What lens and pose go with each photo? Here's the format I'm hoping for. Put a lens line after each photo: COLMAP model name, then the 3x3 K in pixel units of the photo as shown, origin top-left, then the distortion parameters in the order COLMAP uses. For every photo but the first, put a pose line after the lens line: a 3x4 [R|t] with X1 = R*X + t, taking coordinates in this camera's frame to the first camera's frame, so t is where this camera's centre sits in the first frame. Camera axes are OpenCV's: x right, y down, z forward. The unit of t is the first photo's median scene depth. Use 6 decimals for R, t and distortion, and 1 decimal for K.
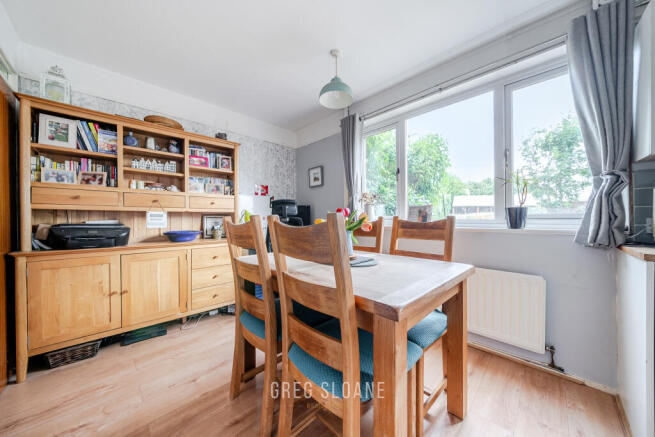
lens RADIAL K [[223.3, 0, 325.3], [0, 223.3, 219.8], [0, 0, 1]] dist [-0.000120, -0.000023]
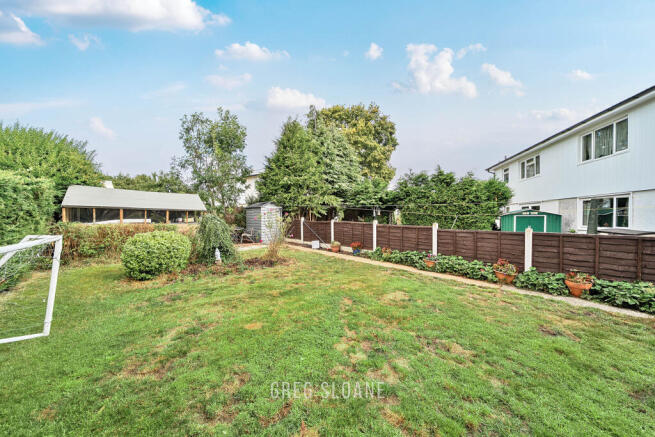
lens RADIAL K [[223.3, 0, 325.3], [0, 223.3, 219.8], [0, 0, 1]] dist [-0.000120, -0.000023]
pose [[0.252266, -0.013933, 0.967558, 1.391082], [0.013496, 0.999850, 0.010879, -0.155907], [-0.967564, 0.010314, 0.252416, 1.871400]]
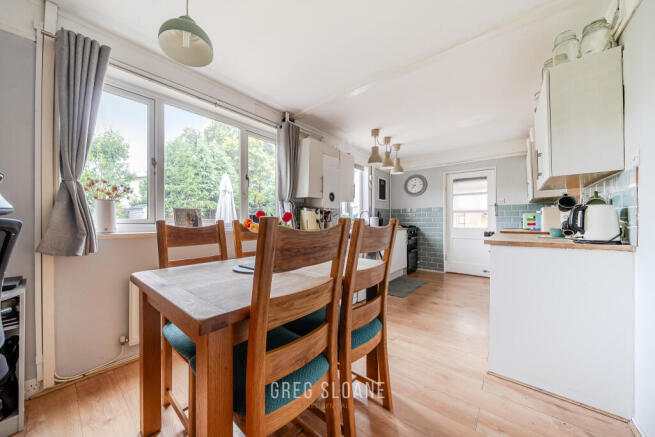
lens RADIAL K [[230.7, 0, 304.2], [0, 230.7, 220.4], [0, 0, 1]] dist [-0.001367, -0.000144]
pose [[-0.059399, 0.006589, 0.998213, -0.571048], [0.007694, 0.999952, -0.006142, -0.005745], [-0.998205, 0.007315, -0.059447, 0.585765]]
